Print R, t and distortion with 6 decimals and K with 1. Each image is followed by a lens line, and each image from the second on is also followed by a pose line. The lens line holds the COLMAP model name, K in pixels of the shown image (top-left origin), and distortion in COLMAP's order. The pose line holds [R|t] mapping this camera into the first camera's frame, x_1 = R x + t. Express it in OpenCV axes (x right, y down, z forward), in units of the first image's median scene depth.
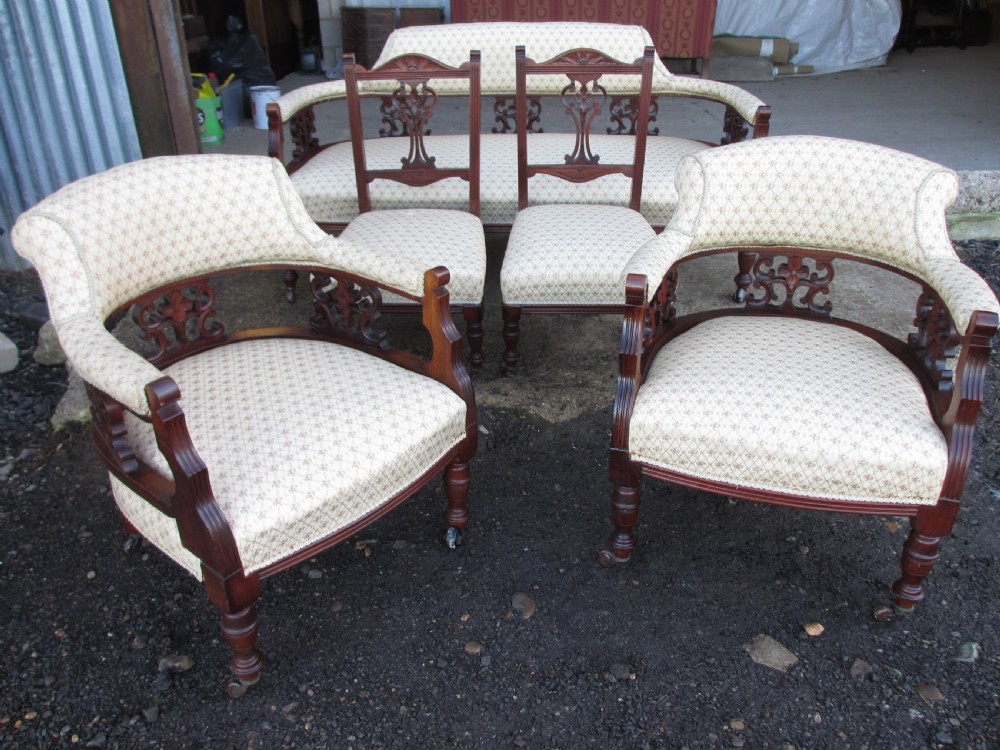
lens RADIAL K [[846.7, 0, 500.0], [0, 846.7, 375.0], [0, 0, 1]] dist [-0.058232, 0.014920]
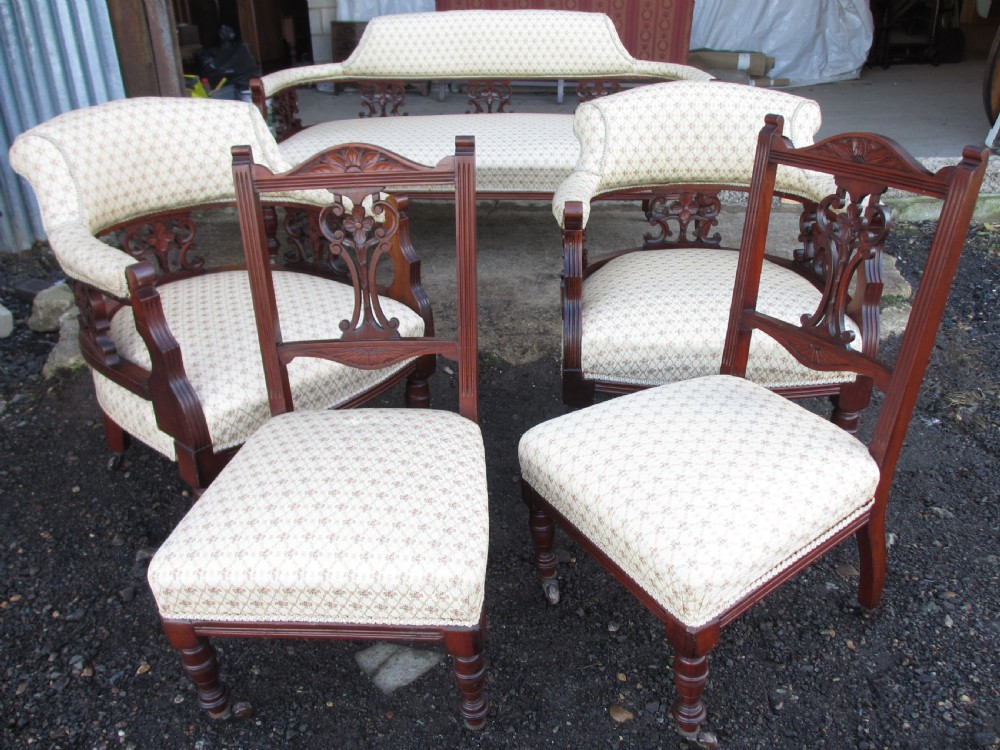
lens RADIAL K [[846.7, 0, 500.0], [0, 846.7, 375.0], [0, 0, 1]] dist [-0.058232, 0.014920]
pose [[0.999988, -0.001591, 0.004595, 0.051149], [0.001756, 0.999345, -0.036150, 0.138674], [-0.004534, 0.036158, 0.999336, -0.081698]]
